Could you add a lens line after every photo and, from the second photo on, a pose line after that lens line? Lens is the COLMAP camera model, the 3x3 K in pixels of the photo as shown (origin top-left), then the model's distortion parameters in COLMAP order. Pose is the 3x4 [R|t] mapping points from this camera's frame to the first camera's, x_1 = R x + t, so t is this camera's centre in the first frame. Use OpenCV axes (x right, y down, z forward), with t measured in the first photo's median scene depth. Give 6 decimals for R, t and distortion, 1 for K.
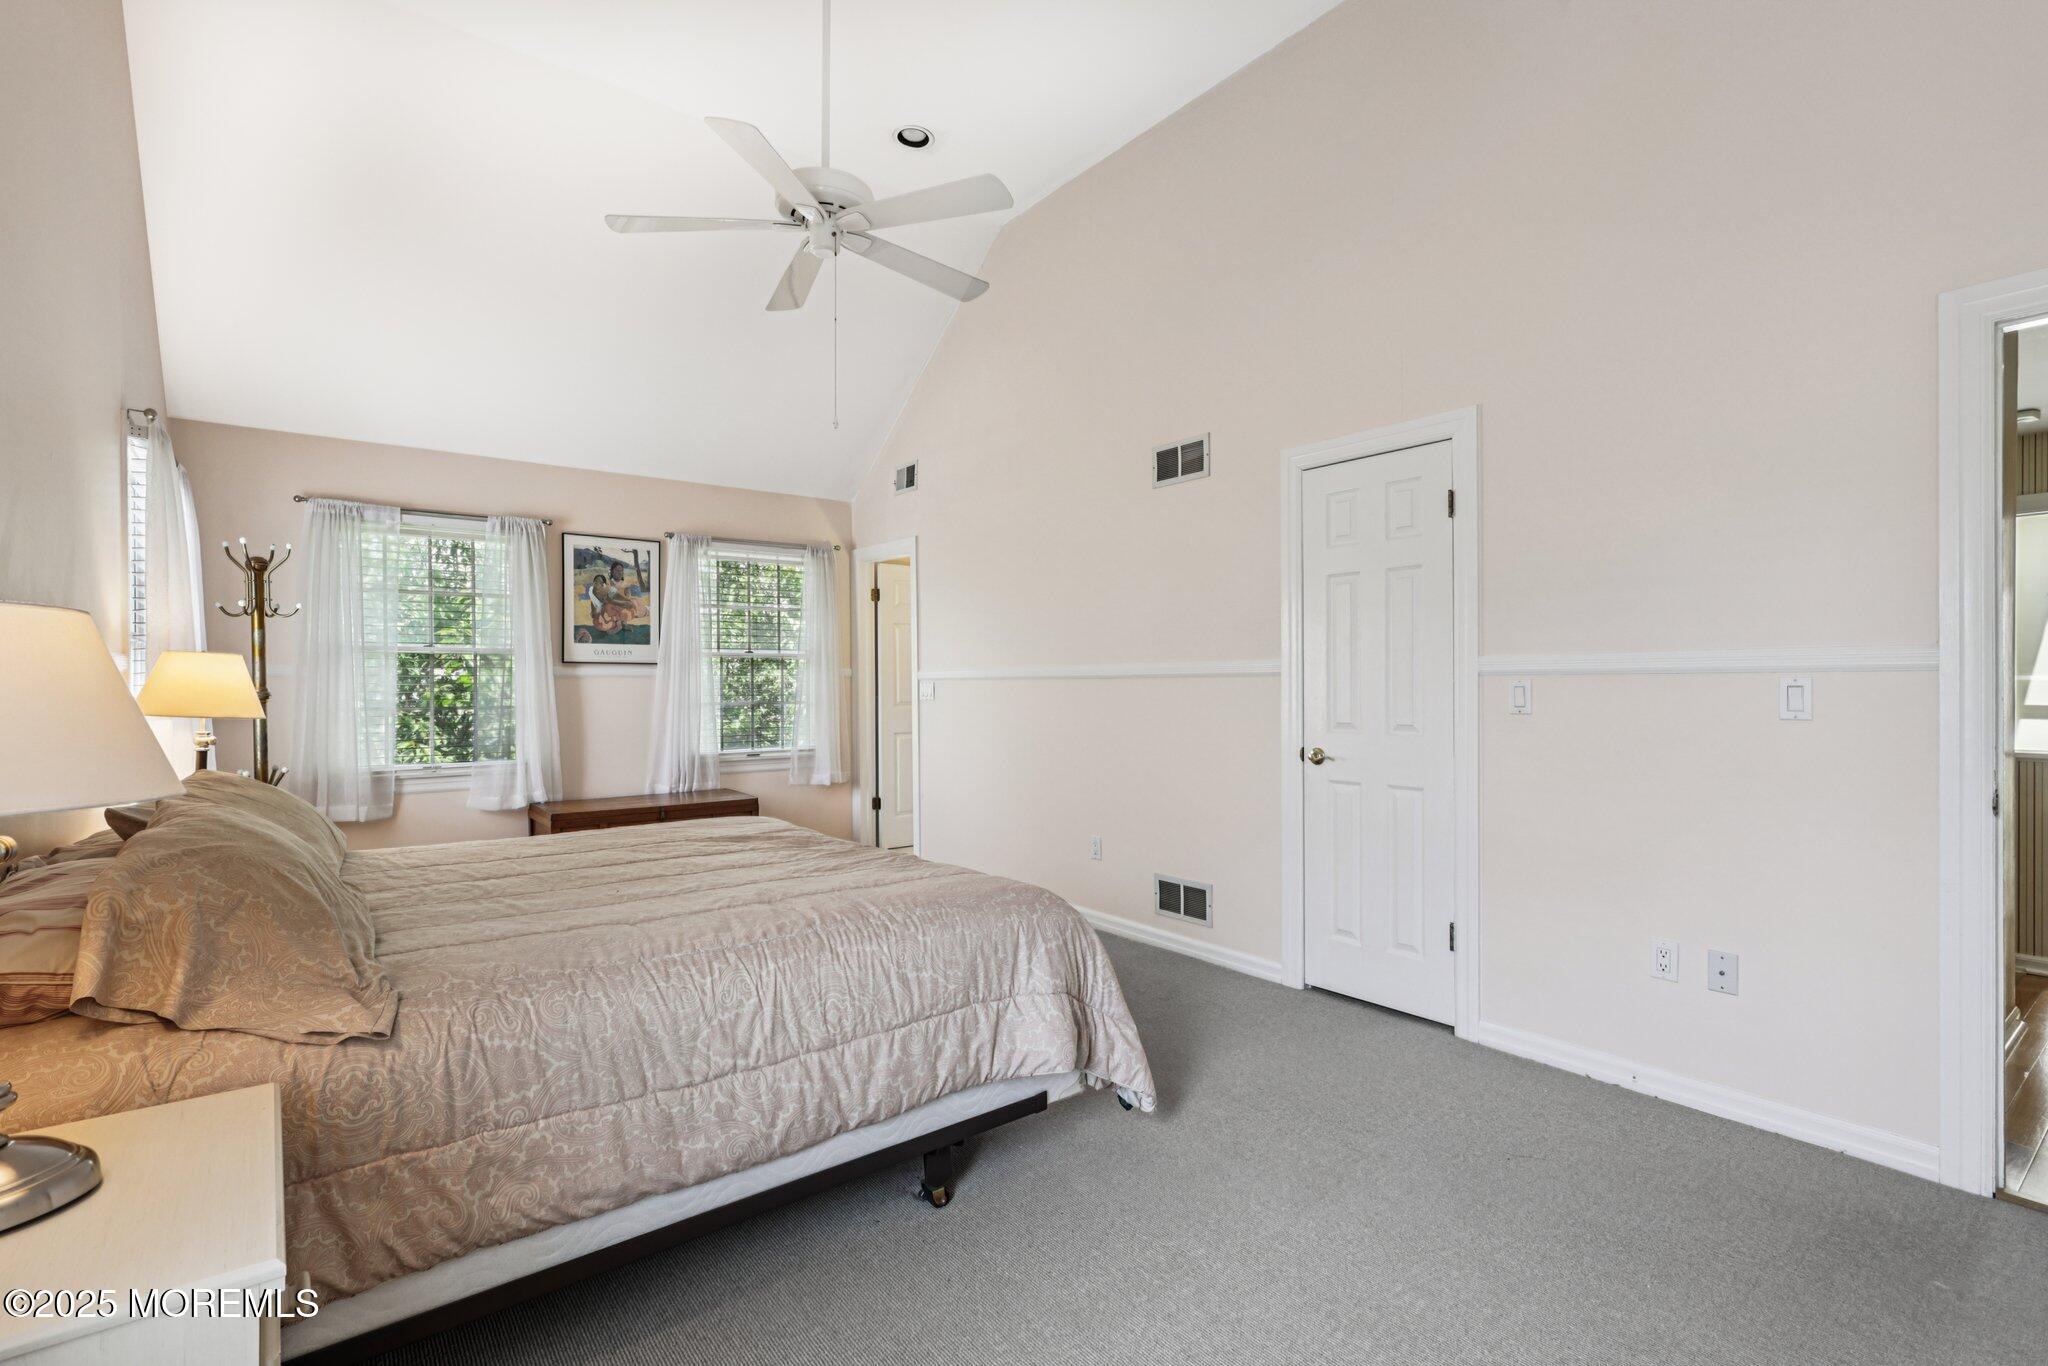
lens RADIAL K [[932.2, 0, 1013.7], [0, 932.2, 681.4], [0, 0, 1]] dist [-0.000498, 0.000203]
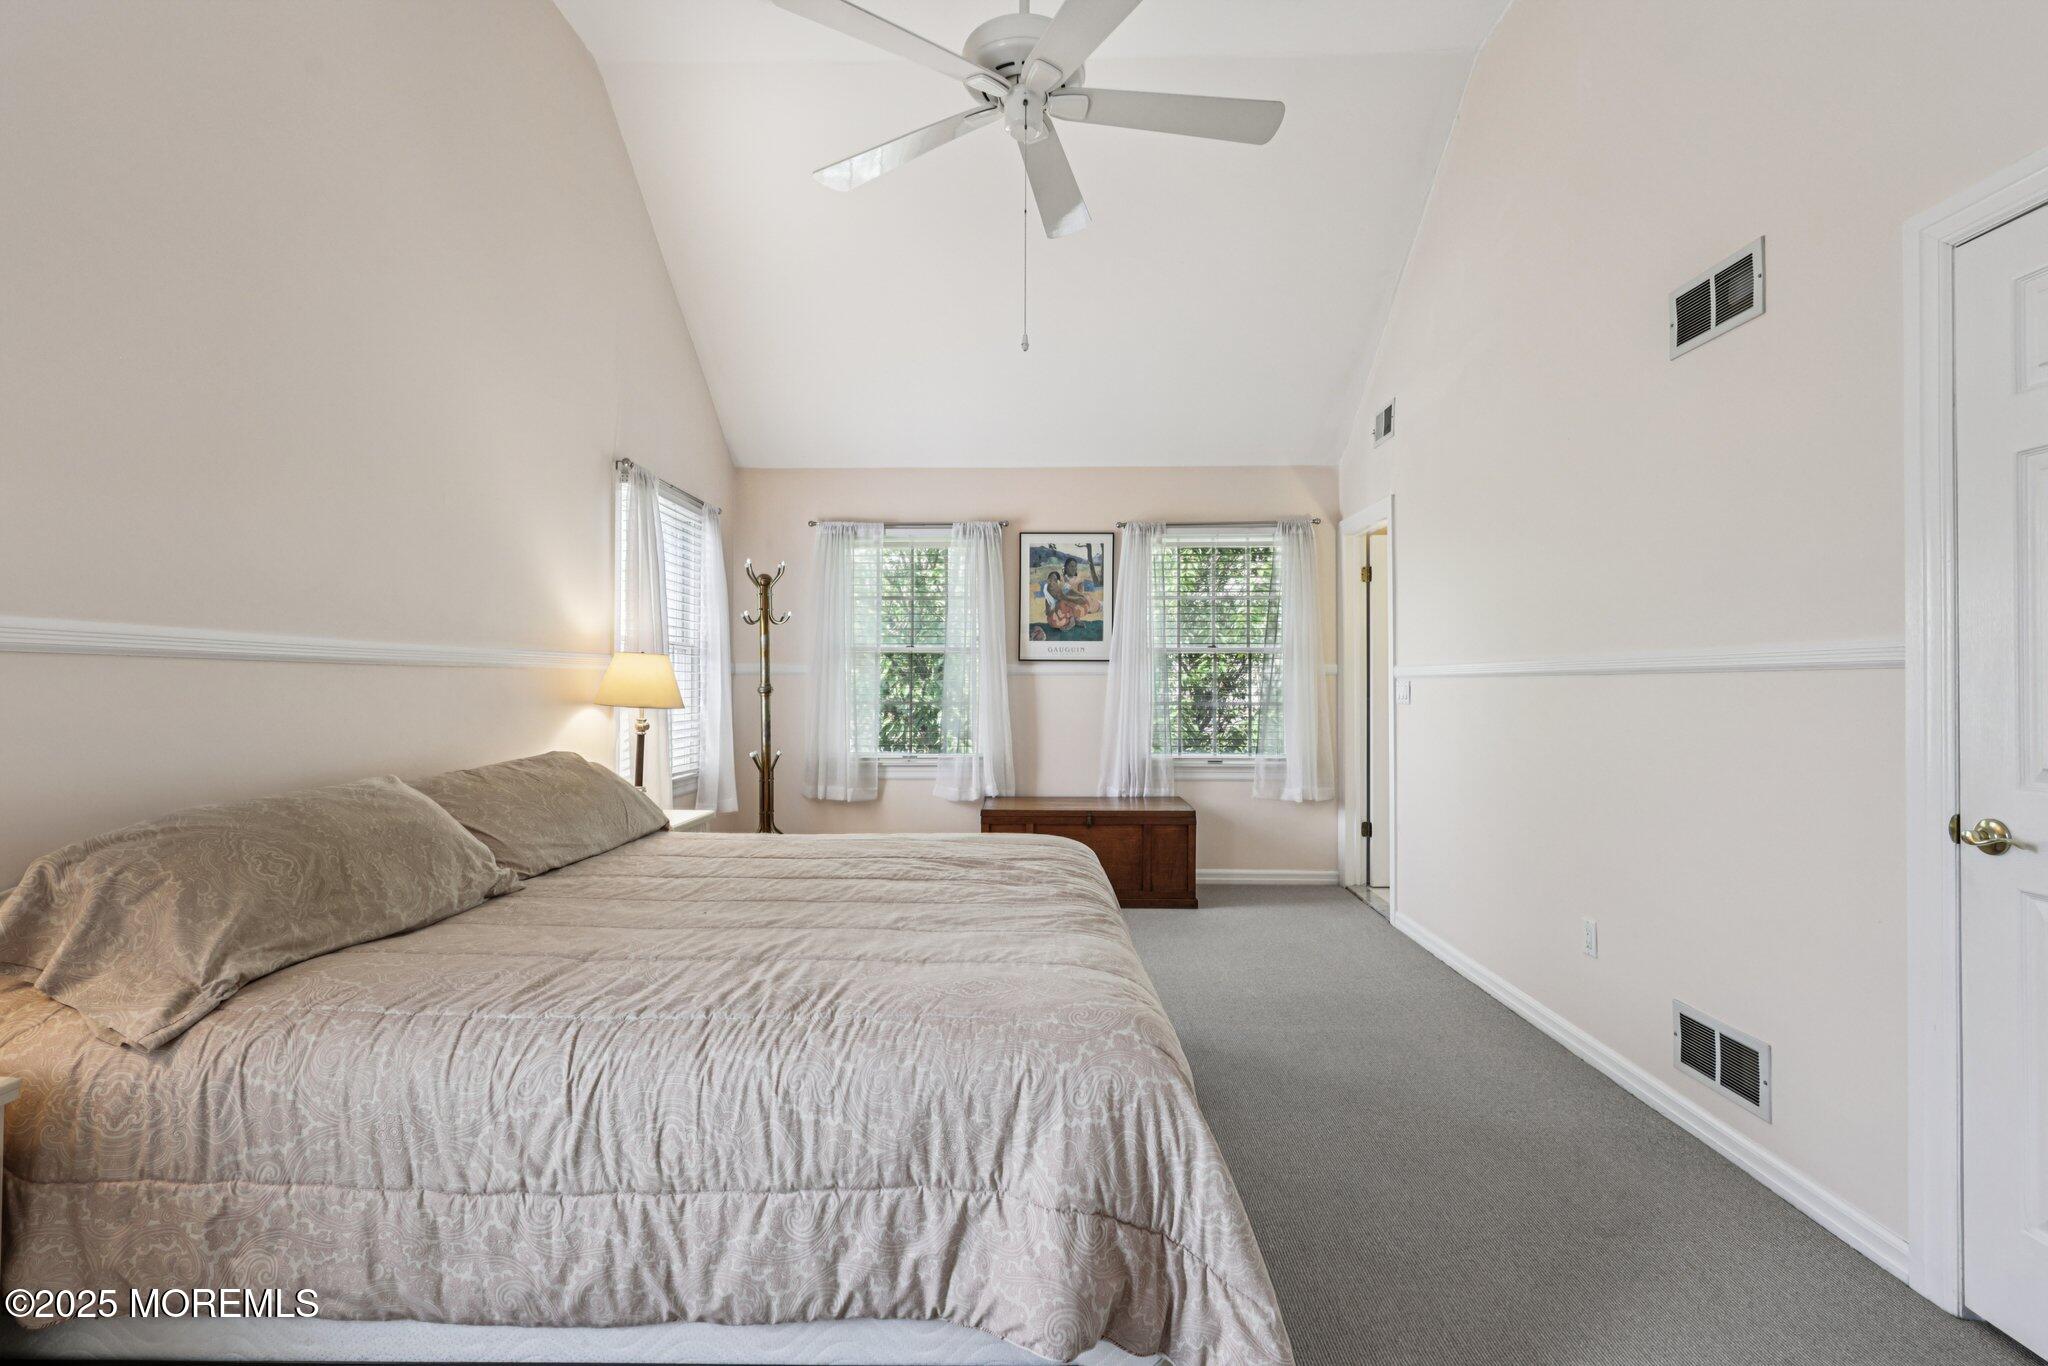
lens RADIAL K [[932.2, 0, 1025.1], [0, 932.2, 673.5], [0, 0, 1]] dist [-0.000498, 0.000203]
pose [[0.781259, -0.001754, -0.624204, 0.234531], [-0.003381, 0.999969, -0.007042, 0.001993], [0.624198, 0.007613, 0.781229, 0.316911]]
